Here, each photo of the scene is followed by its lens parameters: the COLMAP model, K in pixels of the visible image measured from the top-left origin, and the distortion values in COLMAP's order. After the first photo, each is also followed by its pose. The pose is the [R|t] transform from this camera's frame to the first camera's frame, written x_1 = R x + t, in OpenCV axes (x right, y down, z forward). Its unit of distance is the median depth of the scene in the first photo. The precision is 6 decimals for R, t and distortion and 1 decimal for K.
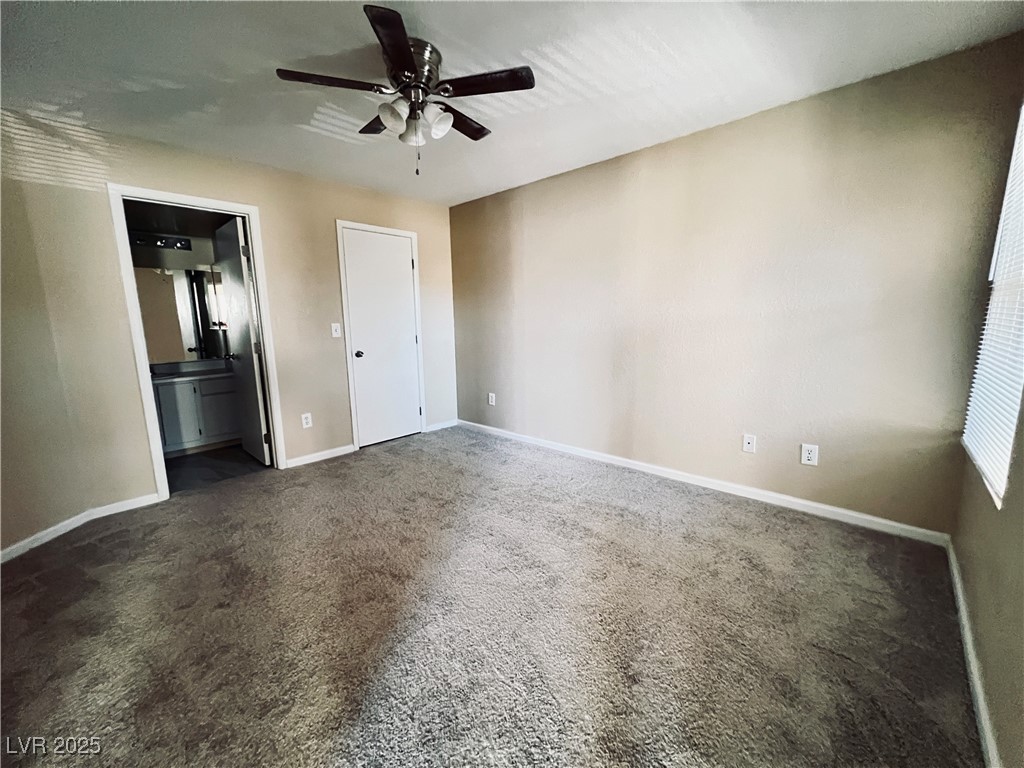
lens RADIAL K [[412.1, 0, 509.6], [0, 412.1, 380.9], [0, 0, 1]] dist [0.006004, -0.000065]
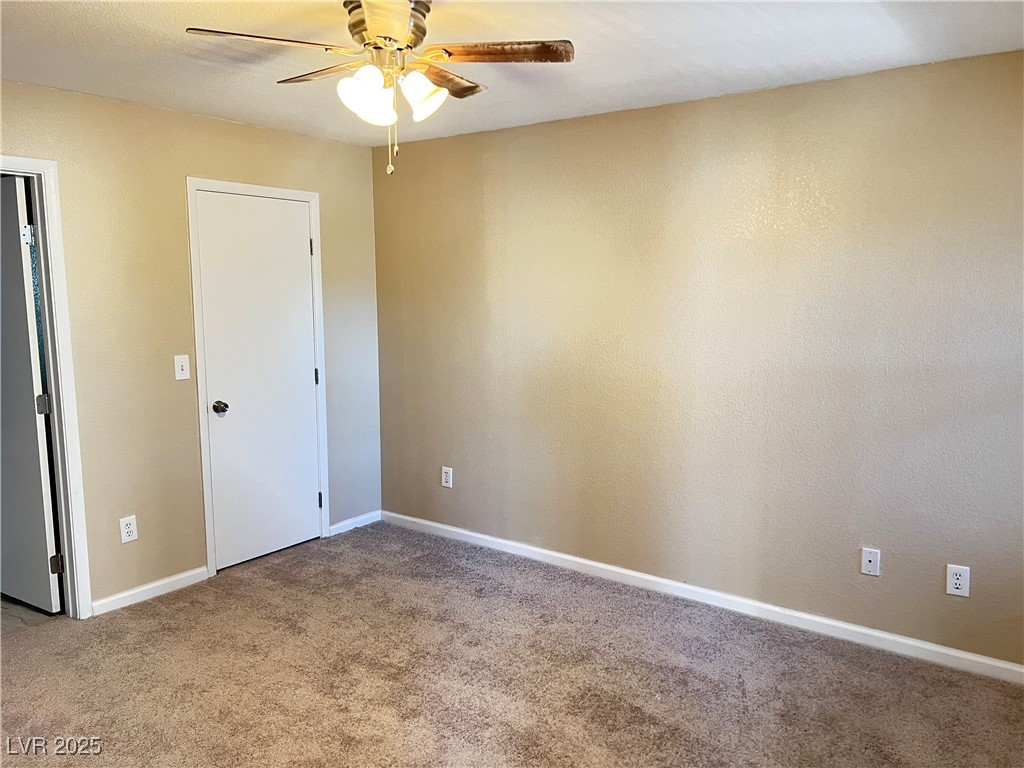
lens RADIAL K [[771.8, 0, 512.1], [0, 771.8, 385.7], [0, 0, 1]] dist [0.062122, -0.058361]
pose [[0.993203, 0.001682, 0.116381, -0.100060], [0.000670, 0.999796, -0.020164, -0.081430], [-0.116391, 0.020105, 0.993000, -0.130821]]
